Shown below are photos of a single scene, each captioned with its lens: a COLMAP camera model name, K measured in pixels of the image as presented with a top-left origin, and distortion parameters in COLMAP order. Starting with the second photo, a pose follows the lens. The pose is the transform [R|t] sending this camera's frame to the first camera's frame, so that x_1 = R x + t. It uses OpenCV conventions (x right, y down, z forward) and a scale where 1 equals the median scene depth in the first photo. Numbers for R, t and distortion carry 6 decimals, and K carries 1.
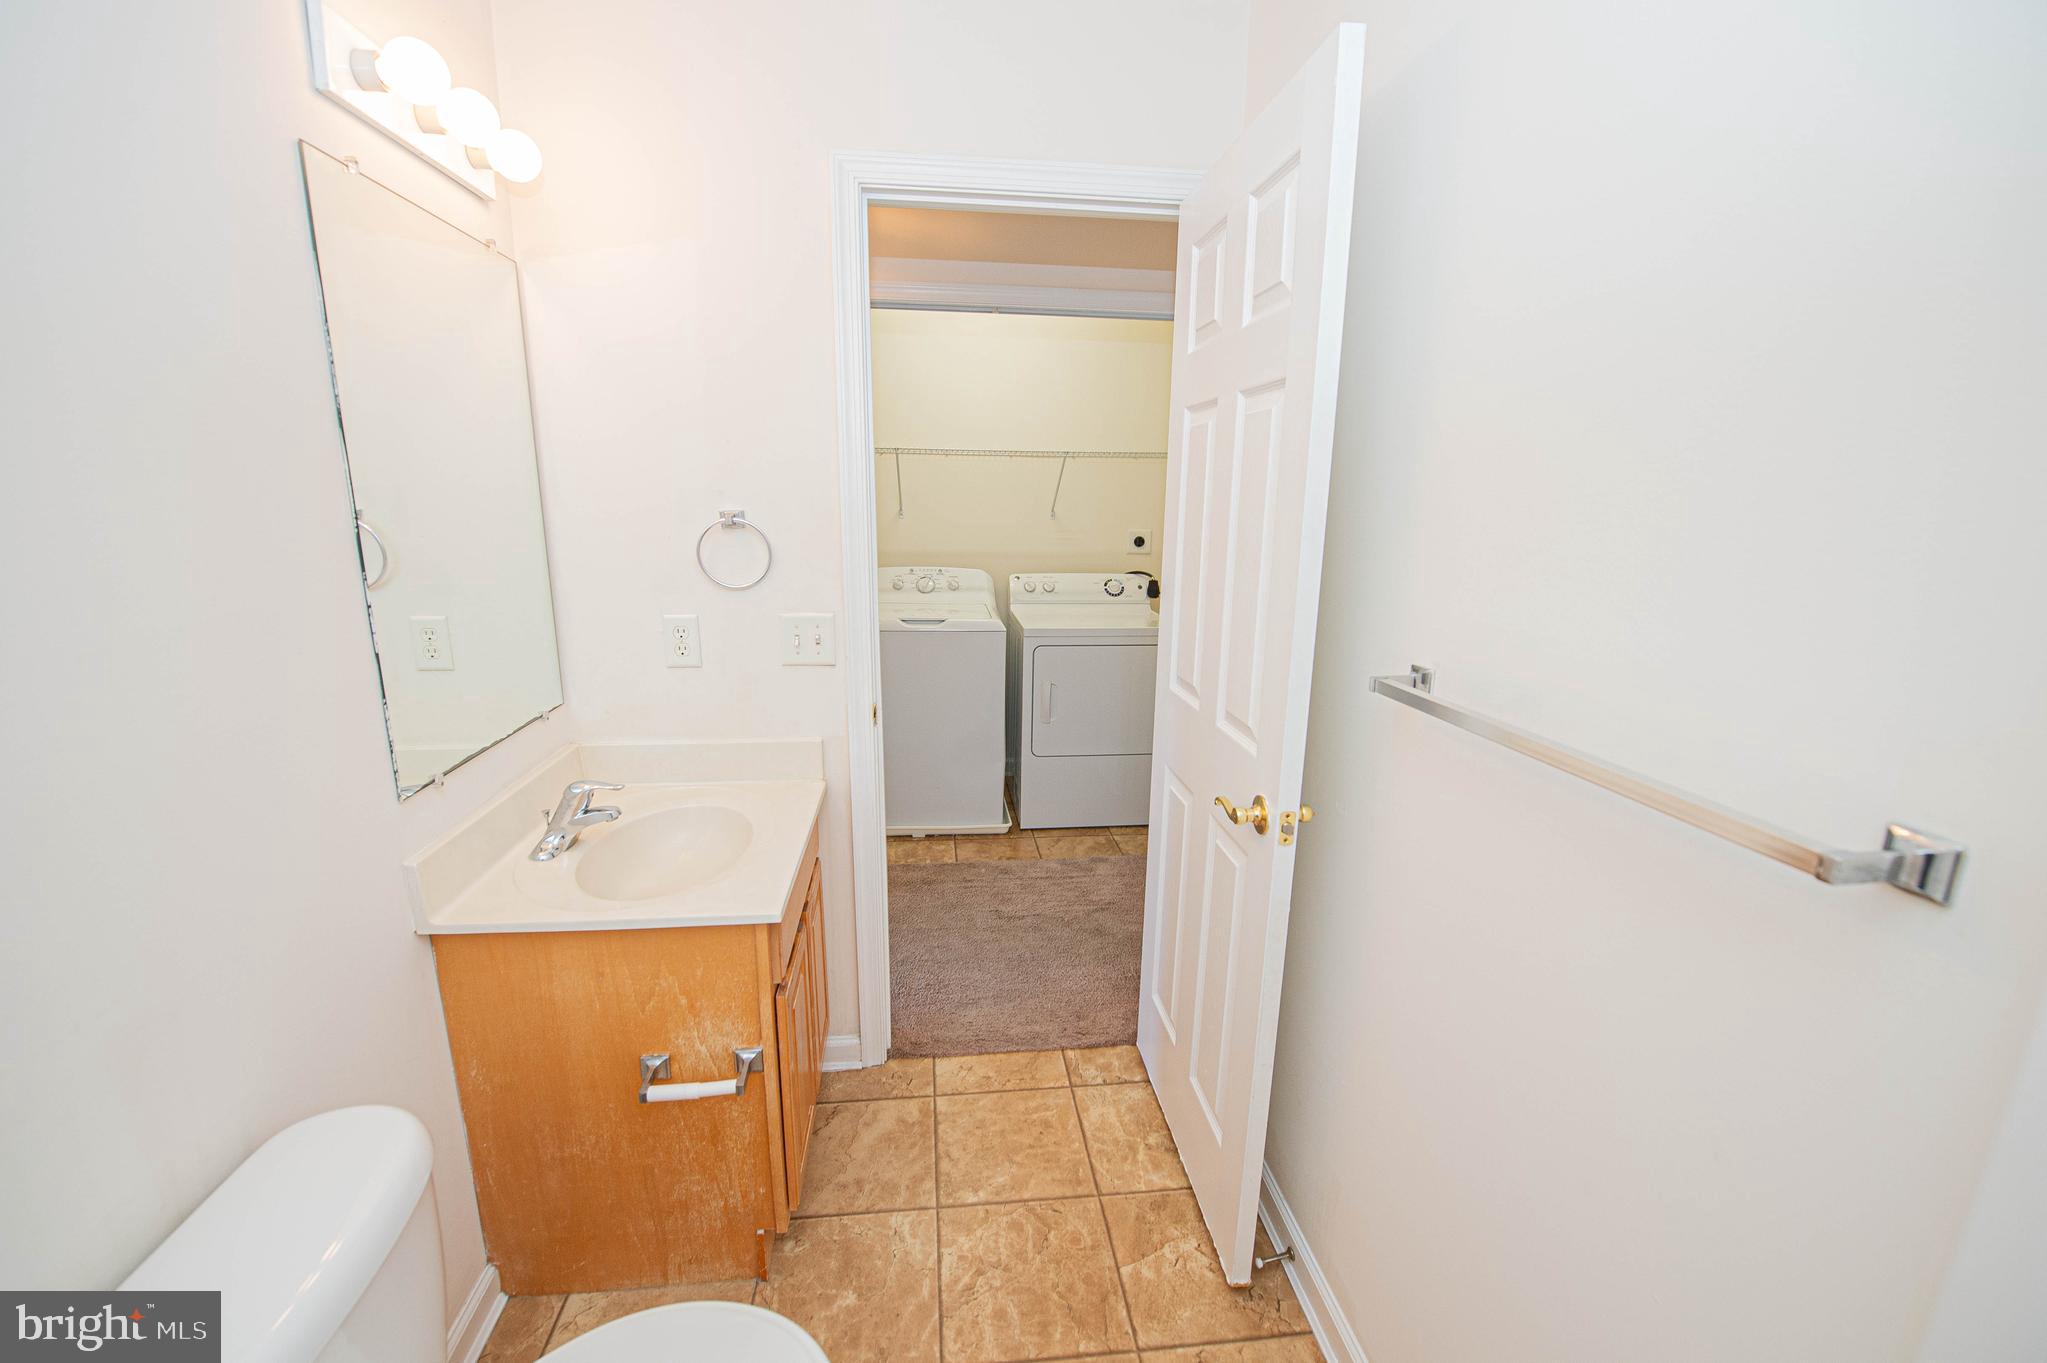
lens RADIAL K [[819.2, 0, 1019.0], [0, 819.2, 682.6], [0, 0, 1]] dist [-0.014558, -0.004132]
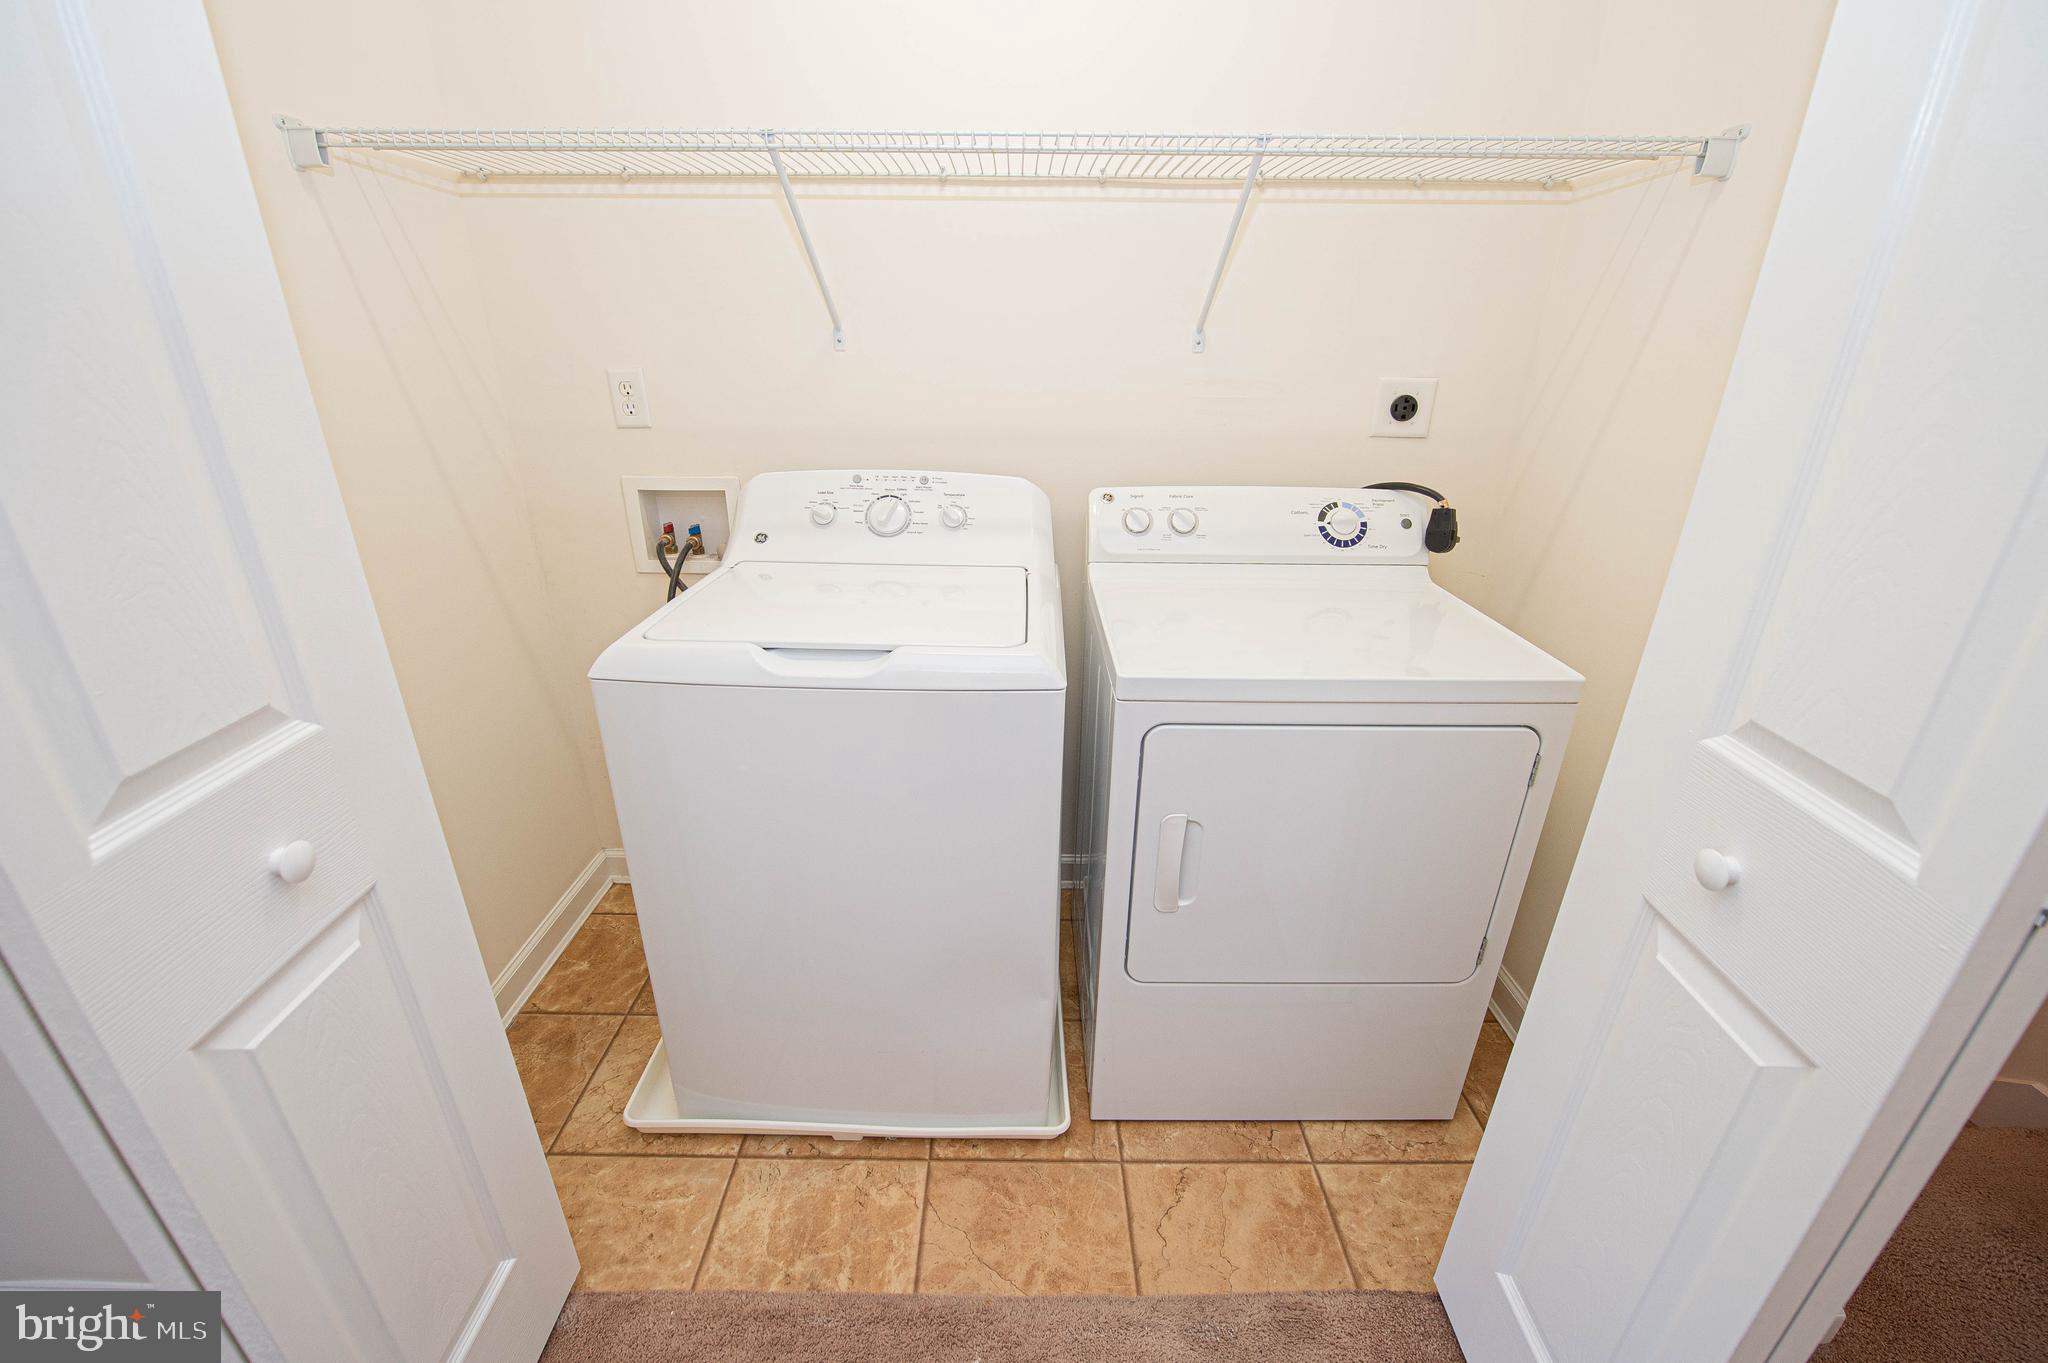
lens RADIAL K [[819.6, 0, 1019.5], [0, 819.6, 682.6], [0, 0, 1]] dist [-0.014558, -0.004132]
pose [[0.993355, 0.038938, -0.108308, 0.001827], [-0.019804, 0.984823, 0.172426, -0.107994], [0.113378, -0.169136, 0.979050, 0.578874]]
